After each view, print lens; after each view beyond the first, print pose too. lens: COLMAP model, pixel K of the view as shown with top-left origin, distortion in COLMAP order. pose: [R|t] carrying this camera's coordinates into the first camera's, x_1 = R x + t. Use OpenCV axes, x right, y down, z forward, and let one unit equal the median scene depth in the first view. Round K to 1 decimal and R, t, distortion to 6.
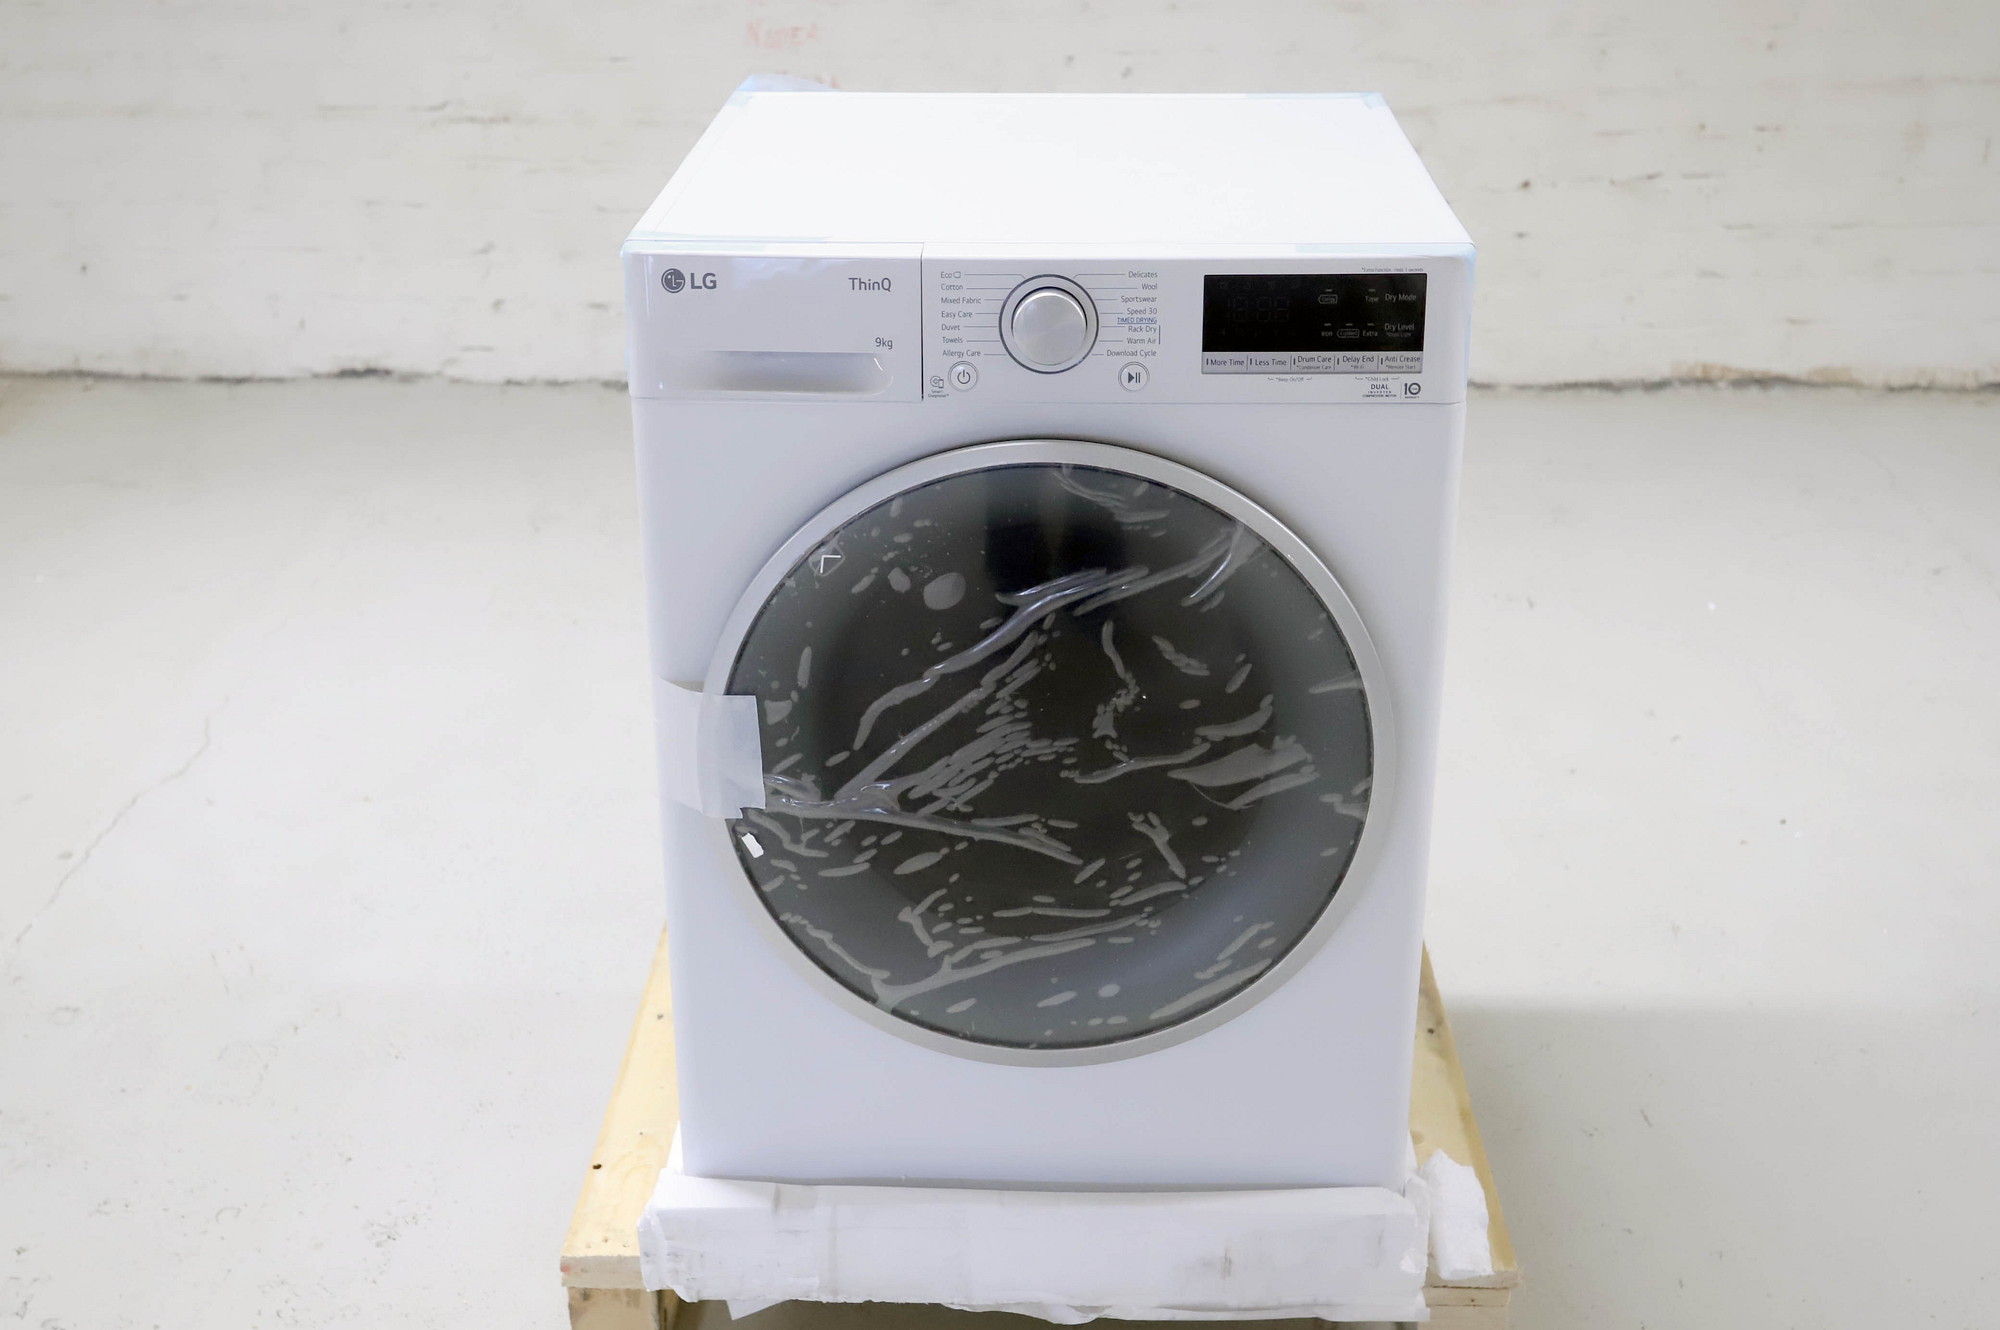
lens RADIAL K [[2354.3, 0, 987.9], [0, 2354.3, 676.8], [0, 0, 1]] dist [0.035863, 0.000000]
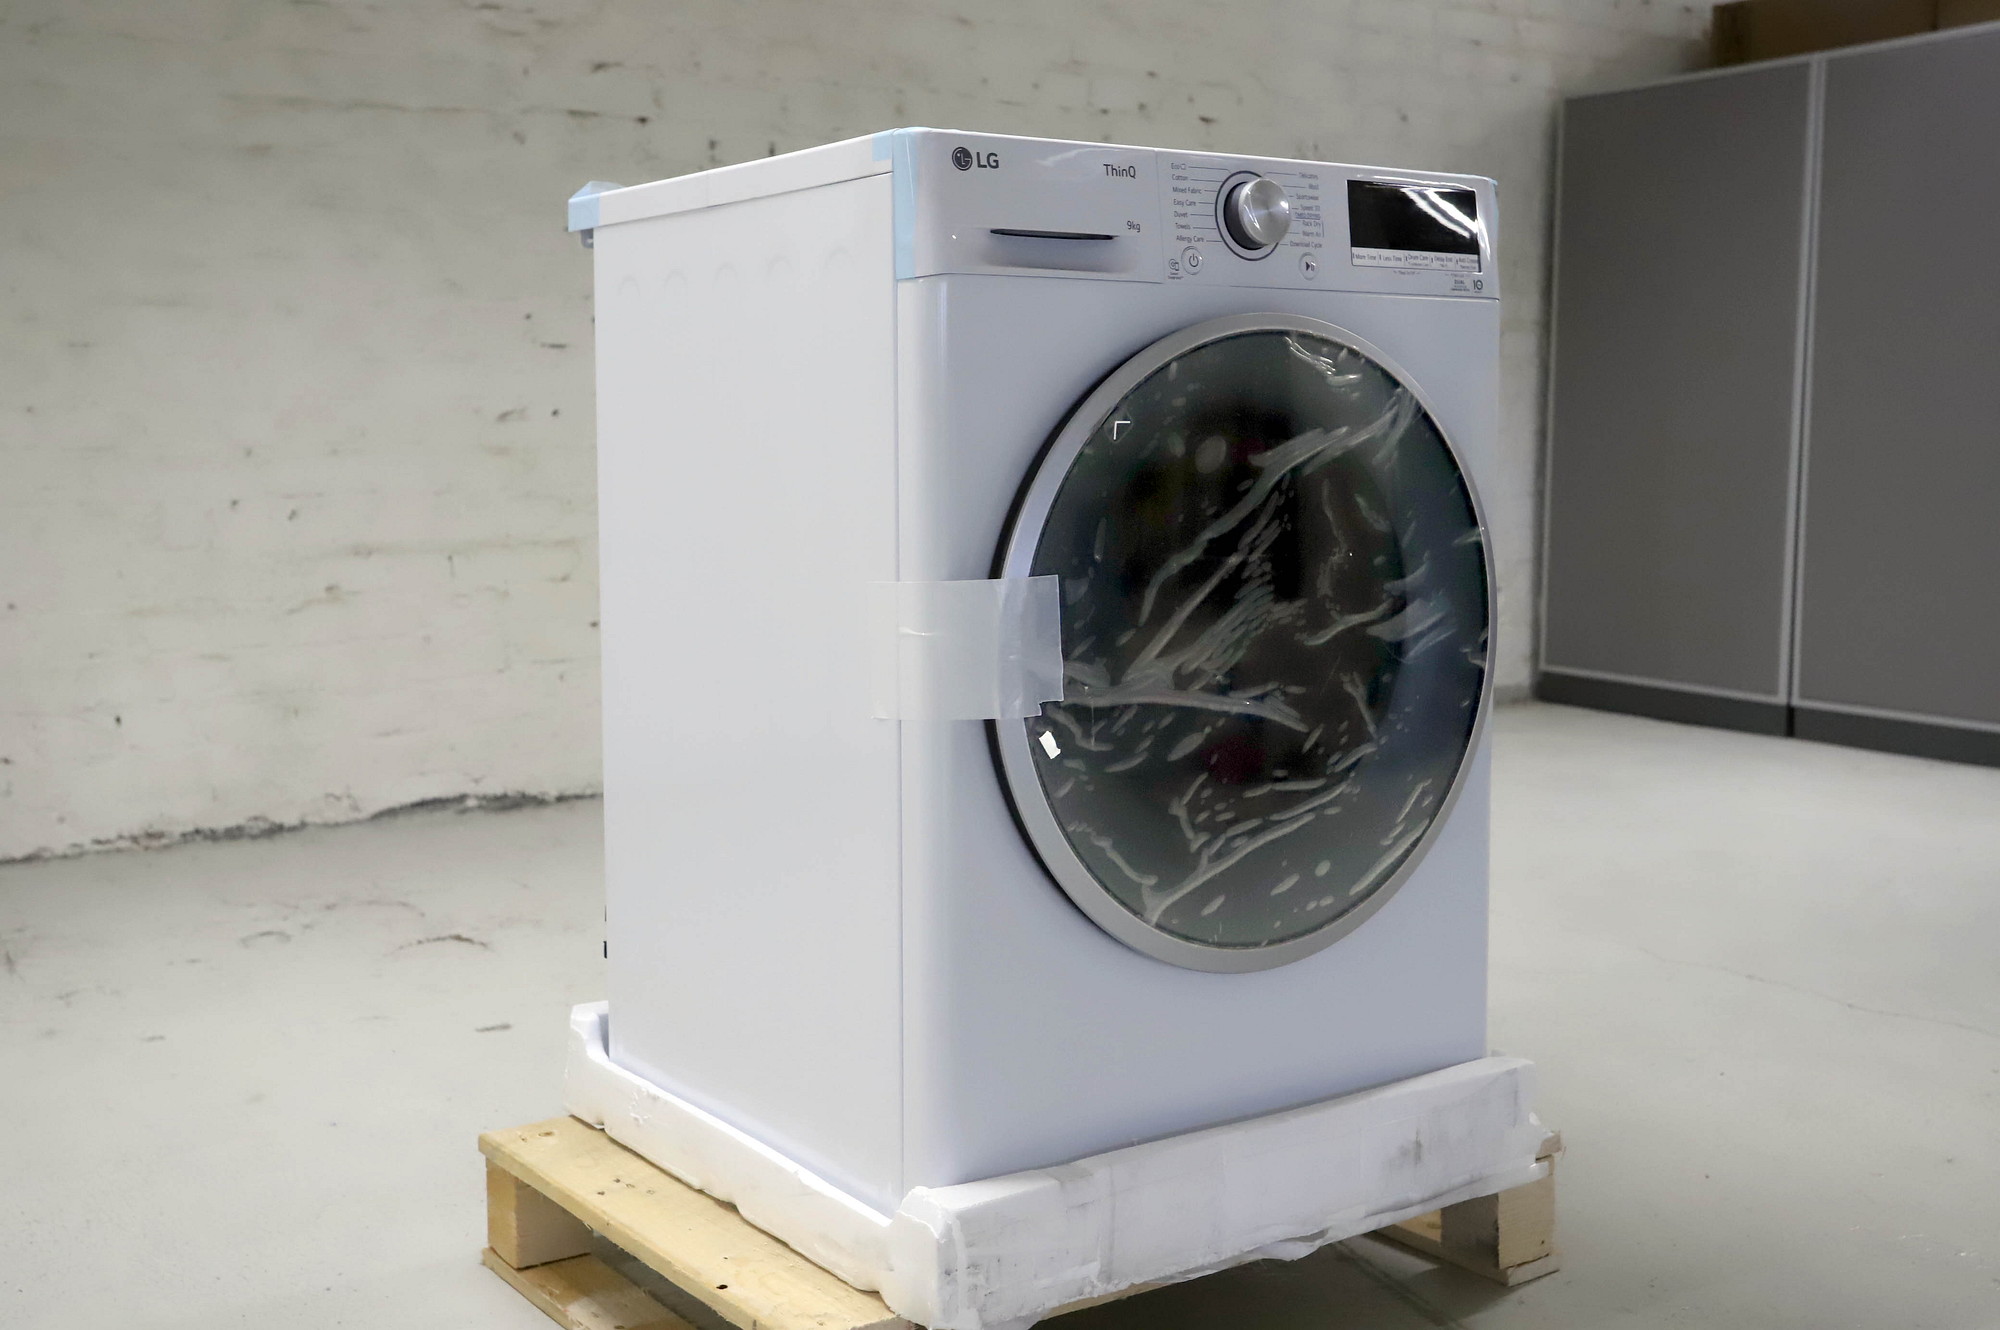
lens RADIAL K [[2175.3, 0, 1001.0], [0, 2175.3, 654.5], [0, 0, 1]] dist [0.041001, 0.000000]
pose [[0.802718, -0.059605, 0.593373, -0.662835], [0.243516, 0.941021, -0.234903, 0.248697], [-0.544375, 0.333057, 0.769889, 0.320963]]
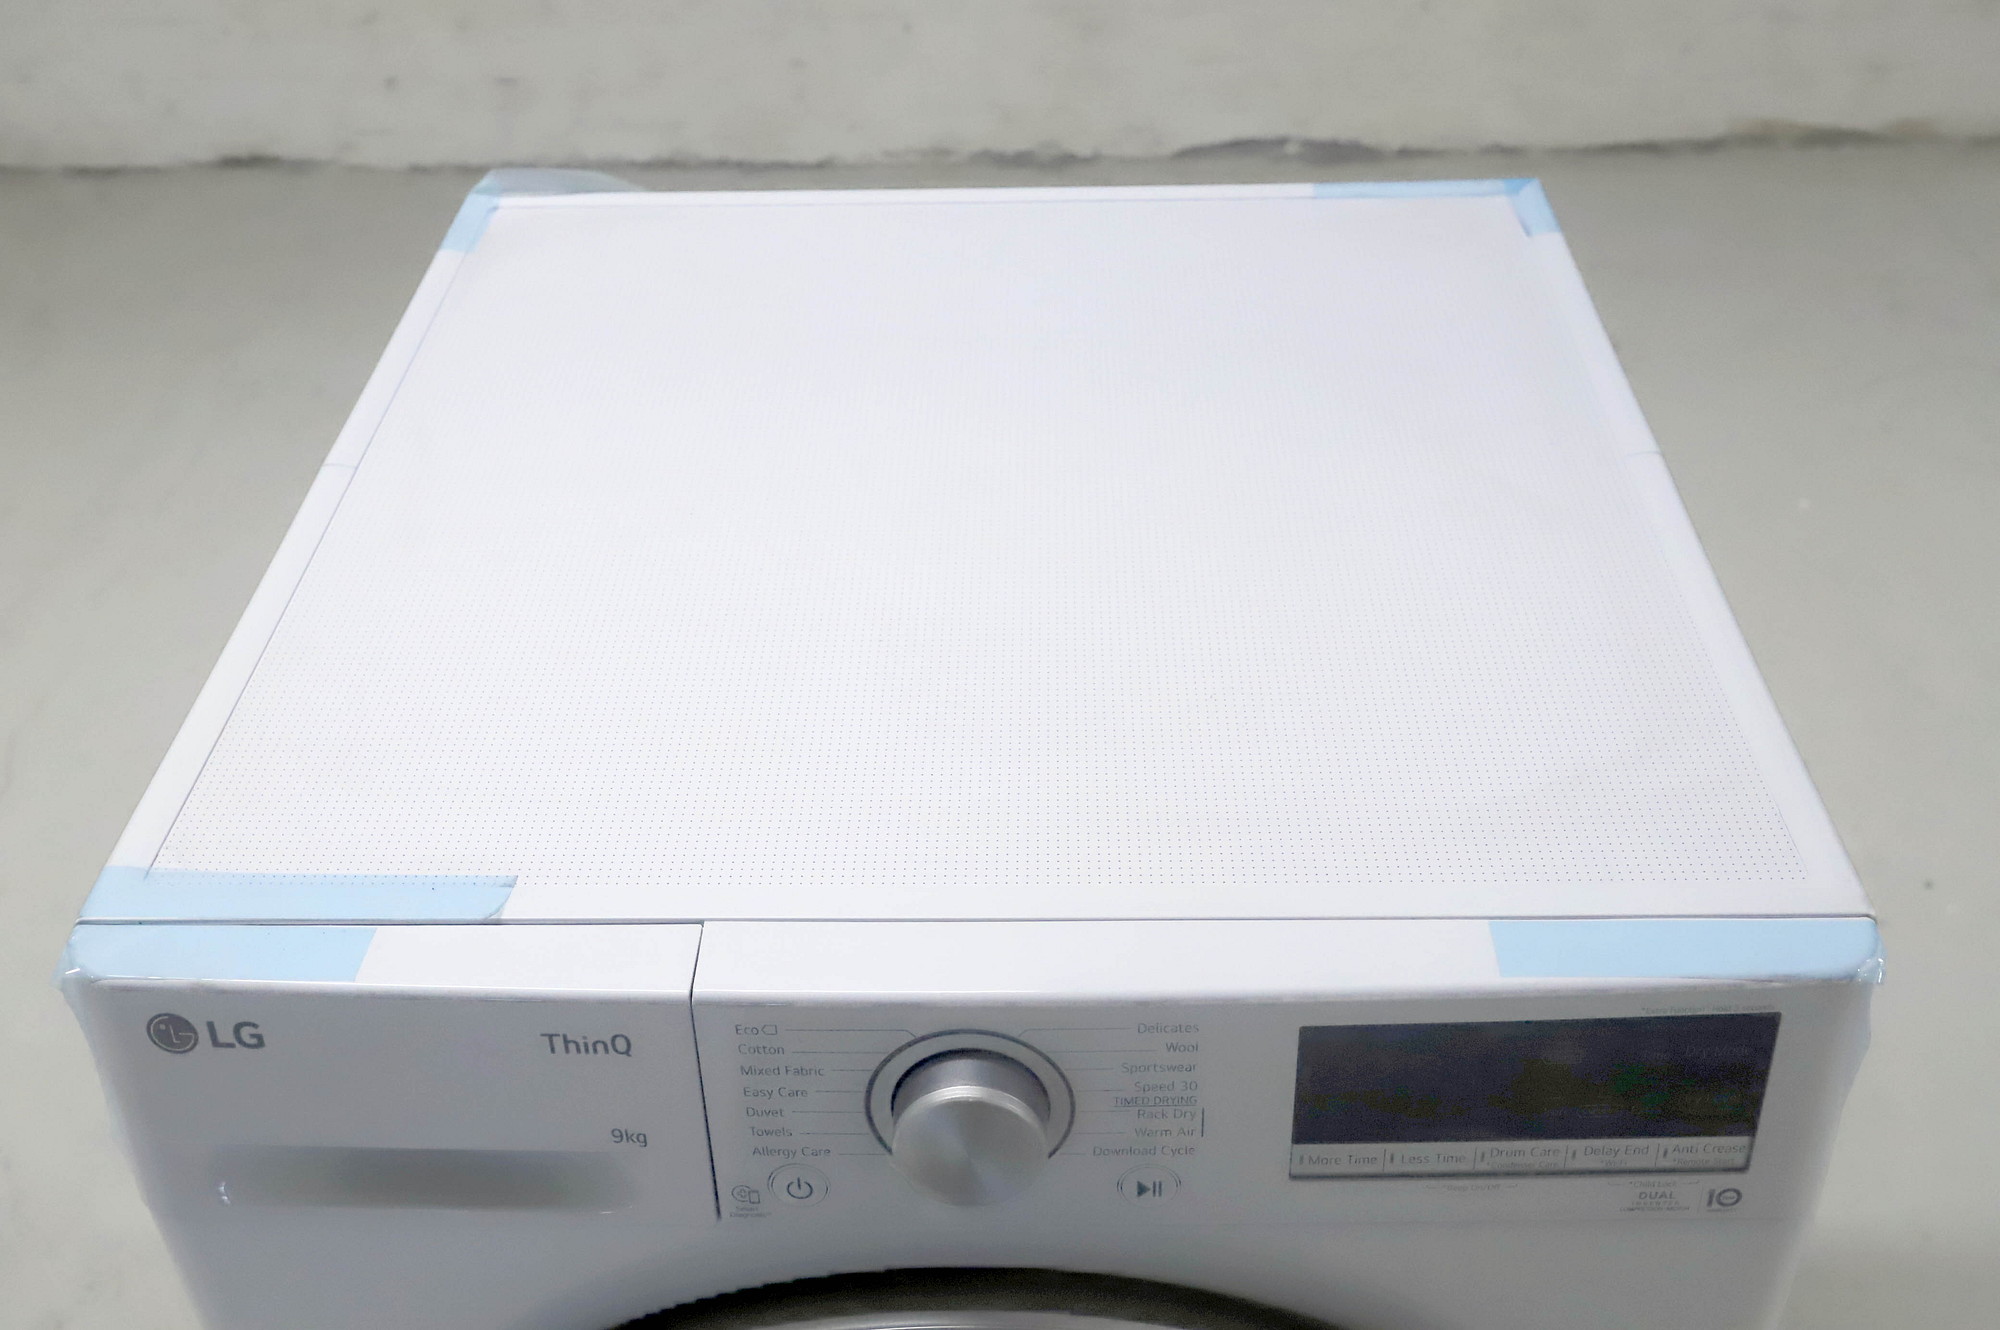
lens RADIAL K [[1996.7, 0, 996.1], [0, 1996.7, 655.7], [0, 0, 1]] dist [0.034546, 0.000000]
pose [[0.999699, -0.024543, -0.000716, 0.032008], [0.024034, 0.972153, 0.233110, -0.316788], [-0.005025, -0.233057, 0.972450, 0.598780]]
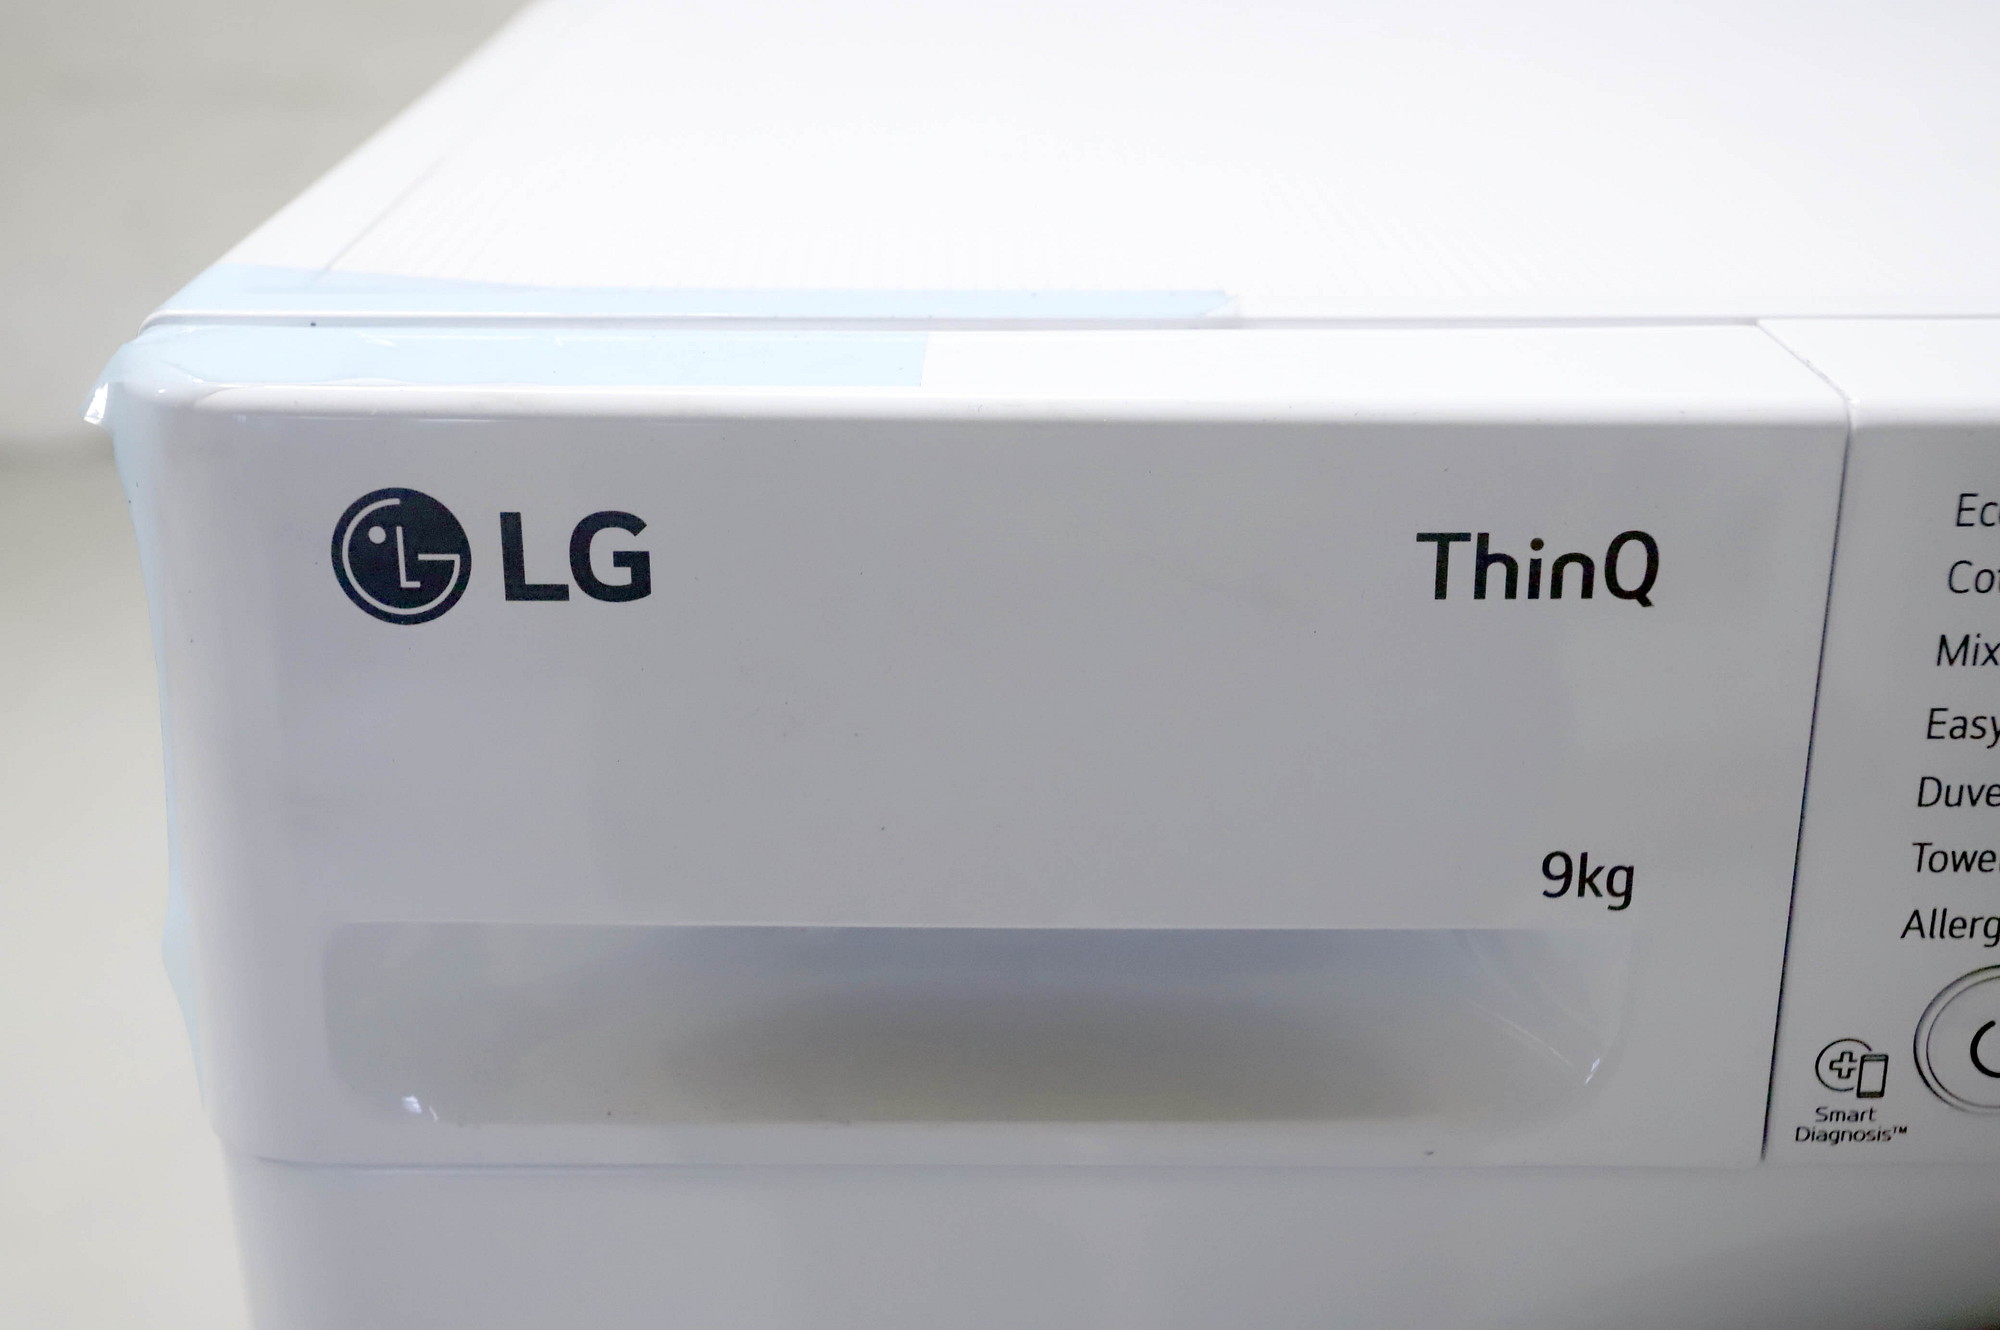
lens RADIAL K [[2175.3, 0, 990.7], [0, 2175.3, 658.6], [0, 0, 1]] dist [0.041001, 0.000000]
pose [[0.997969, -0.018865, 0.060847, -0.095505], [0.018655, 0.999818, 0.004011, -0.153342], [-0.060912, -0.002868, 0.998139, 0.800613]]
